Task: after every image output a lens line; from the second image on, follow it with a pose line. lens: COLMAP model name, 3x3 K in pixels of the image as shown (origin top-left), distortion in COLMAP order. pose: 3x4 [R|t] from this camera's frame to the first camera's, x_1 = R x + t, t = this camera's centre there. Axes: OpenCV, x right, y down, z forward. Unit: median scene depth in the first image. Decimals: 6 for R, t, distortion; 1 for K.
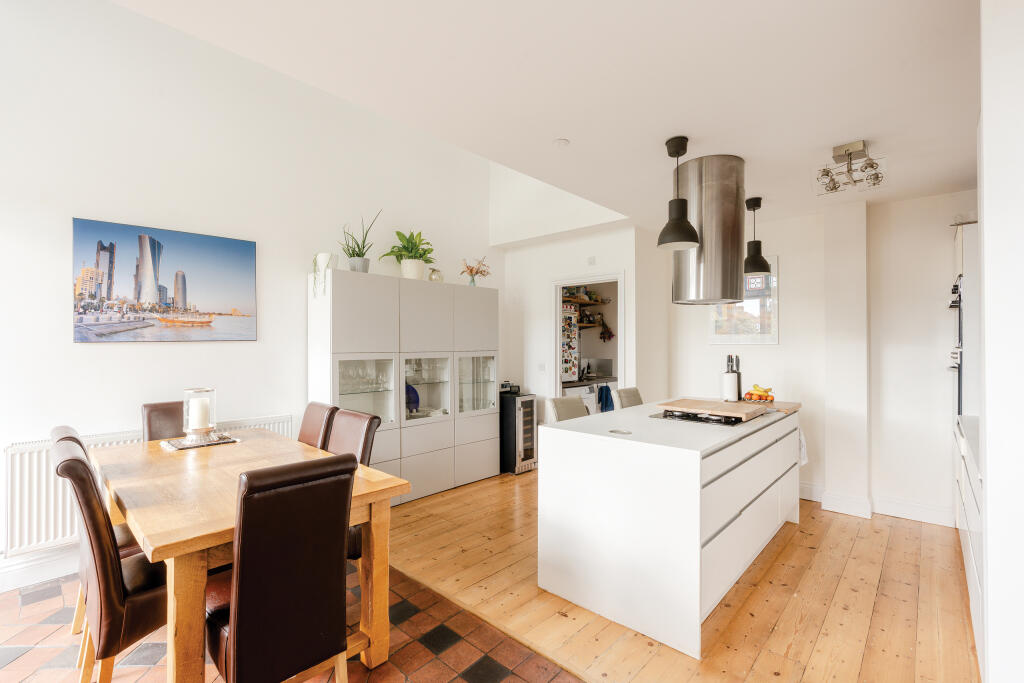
lens RADIAL K [[464.5, 0, 512.8], [0, 464.5, 340.3], [0, 0, 1]] dist [-0.005455, 0.002531]
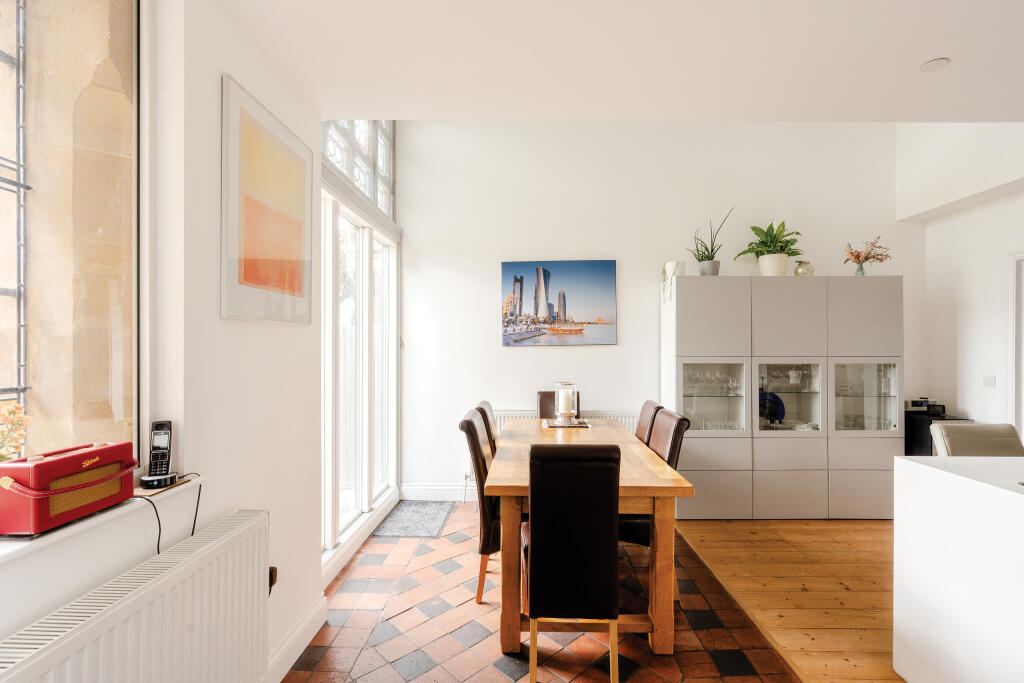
lens RADIAL K [[464.5, 0, 520.5], [0, 464.5, 345.3], [0, 0, 1]] dist [-0.005455, 0.002531]
pose [[0.671653, -0.002061, -0.740863, 0.169543], [0.004432, 0.999989, 0.001236, 0.000064], [0.740853, -0.004113, 0.671655, 0.038714]]
